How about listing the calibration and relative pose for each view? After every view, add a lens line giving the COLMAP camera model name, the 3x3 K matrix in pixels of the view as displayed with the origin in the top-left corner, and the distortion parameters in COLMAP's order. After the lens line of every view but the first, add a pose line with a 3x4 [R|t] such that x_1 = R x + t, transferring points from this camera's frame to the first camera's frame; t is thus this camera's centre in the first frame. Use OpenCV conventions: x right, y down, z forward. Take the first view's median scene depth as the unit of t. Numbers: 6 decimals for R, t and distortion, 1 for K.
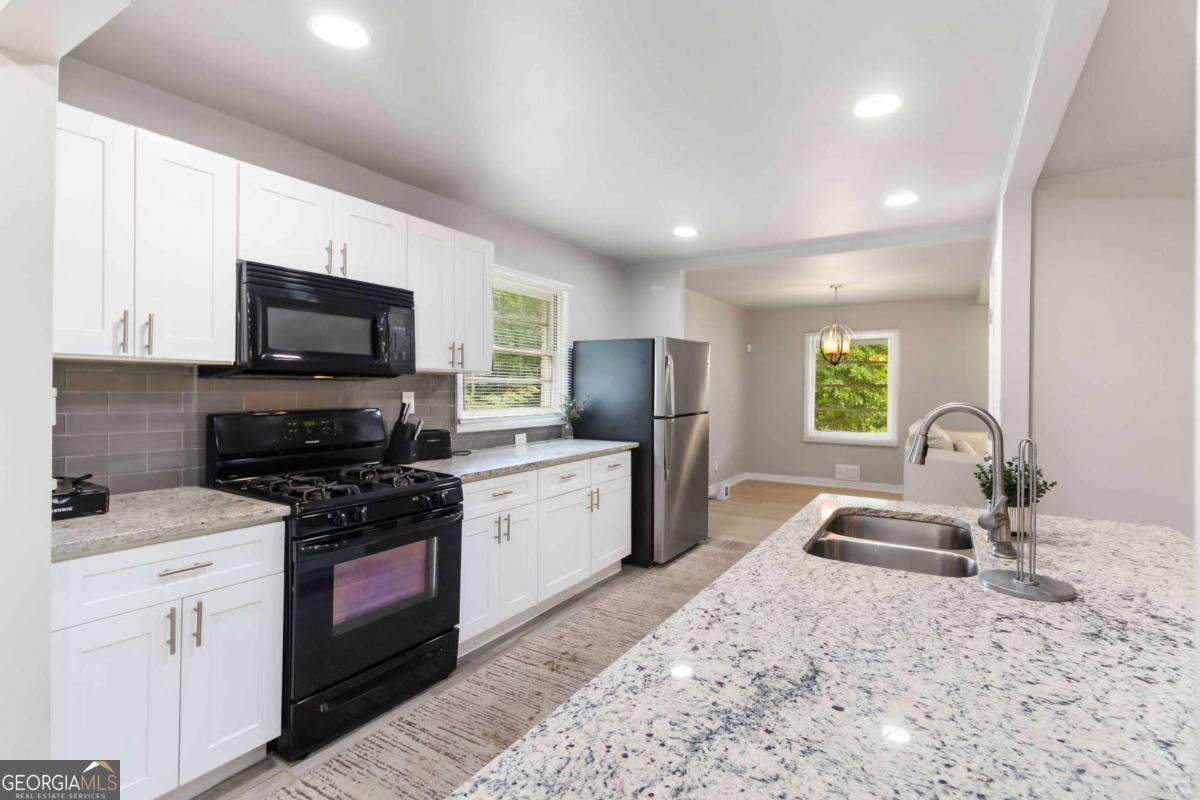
lens RADIAL K [[563.9, 0, 603.3], [0, 563.9, 389.2], [0, 0, 1]] dist [0.008958, -0.001717]
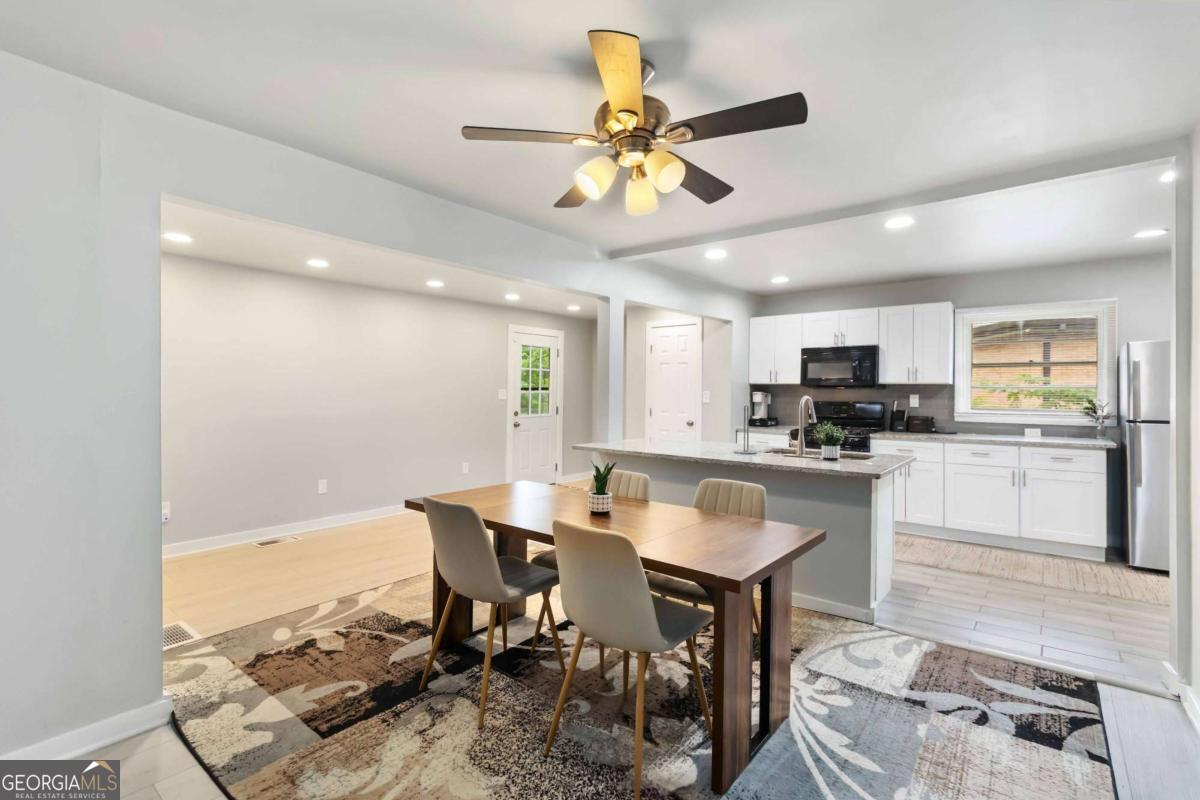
lens RADIAL K [[563.9, 0, 619.5], [0, 563.9, 393.6], [0, 0, 1]] dist [0.008958, -0.001717]
pose [[-0.105914, -0.000090, -0.994375, 1.944697], [-0.007281, 0.999973, 0.000685, 0.008232], [0.994349, 0.007313, -0.105911, 0.312596]]
